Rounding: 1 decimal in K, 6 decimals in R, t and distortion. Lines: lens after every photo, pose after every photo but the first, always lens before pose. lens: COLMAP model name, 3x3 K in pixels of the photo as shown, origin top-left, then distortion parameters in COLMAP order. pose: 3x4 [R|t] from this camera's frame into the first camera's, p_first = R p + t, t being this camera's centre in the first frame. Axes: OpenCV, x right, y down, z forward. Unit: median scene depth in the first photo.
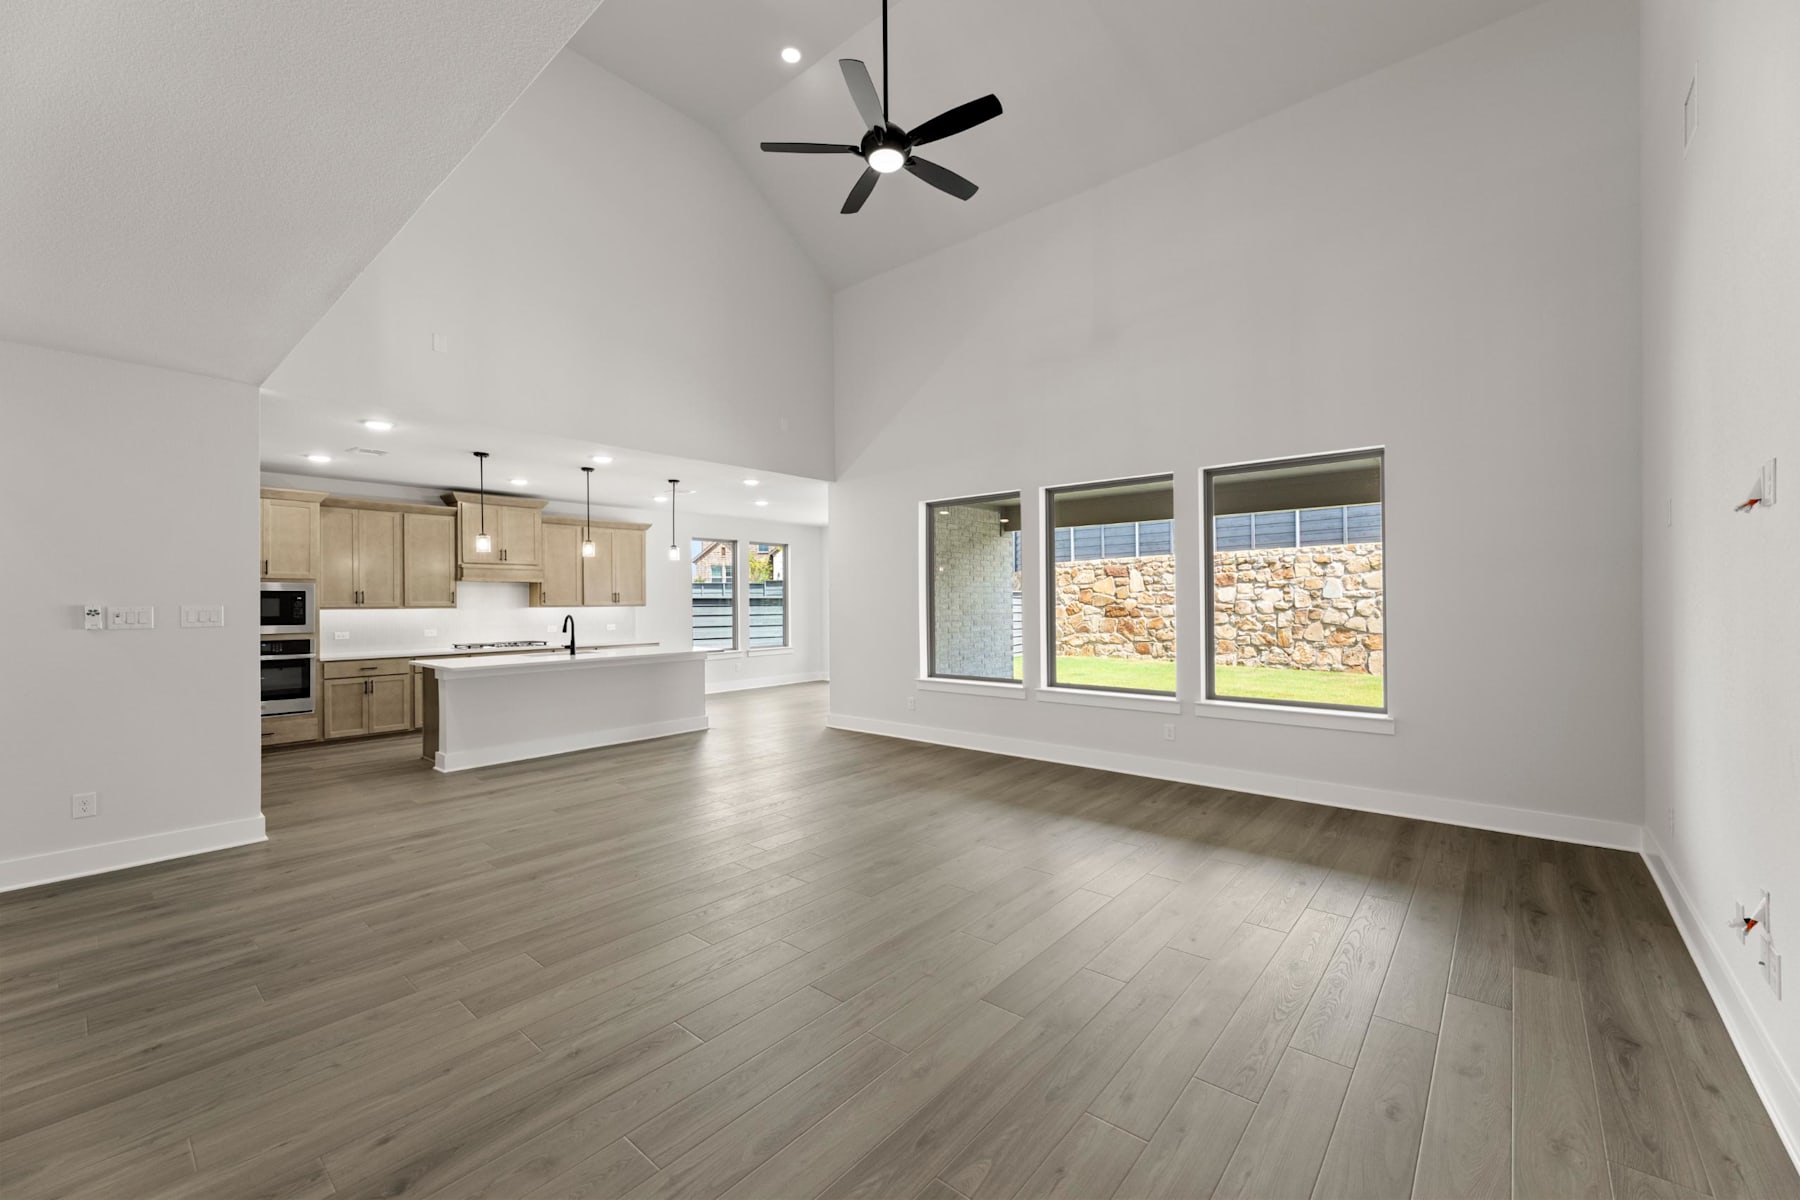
lens RADIAL K [[728.9, 0, 898.7], [0, 728.9, 599.1], [0, 0, 1]] dist [-0.001270, 0.000439]
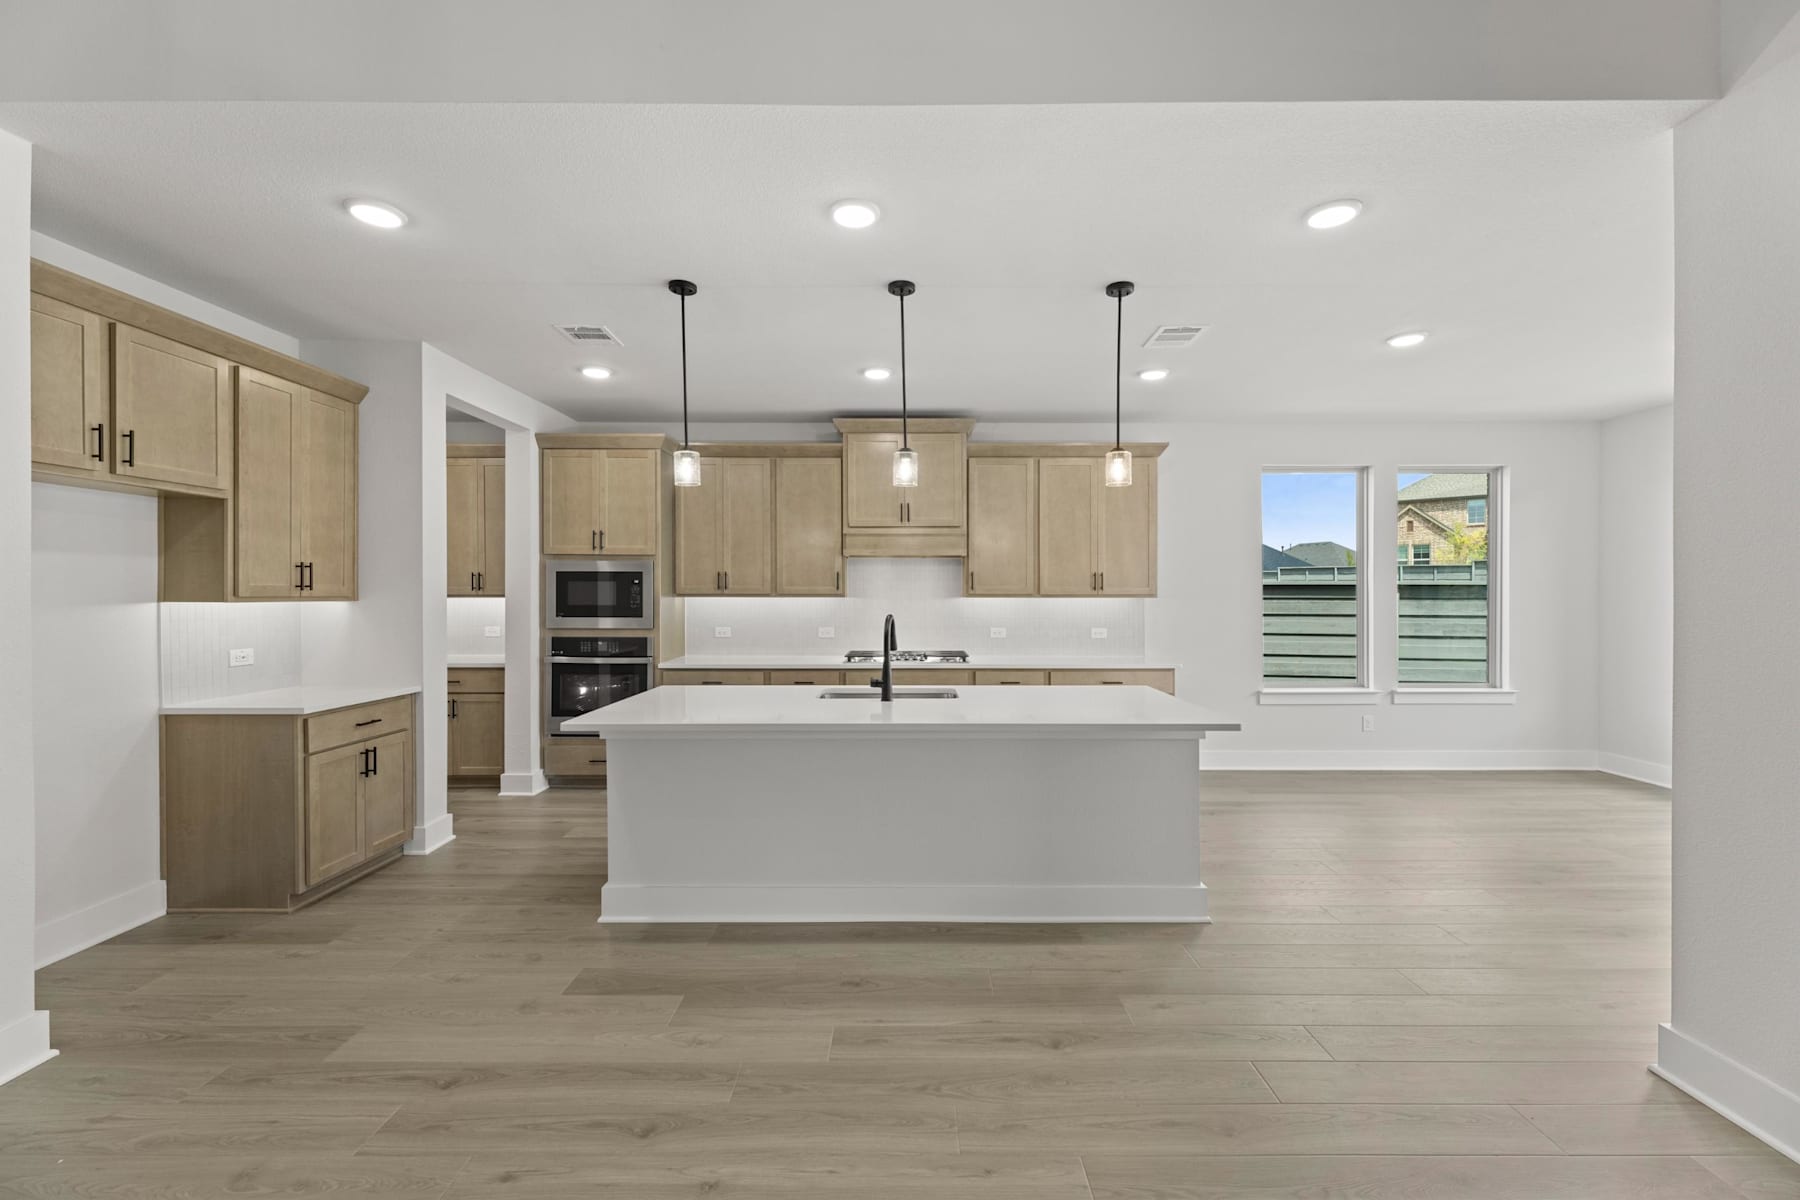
lens RADIAL K [[728.9, 0, 898.3], [0, 728.9, 593.5], [0, 0, 1]] dist [-0.001270, 0.000439]
pose [[0.652261, 0.007582, -0.757957, -0.065213], [-0.002506, 0.999966, 0.007846, 0.003099], [0.757990, -0.003219, 0.652258, 0.518489]]
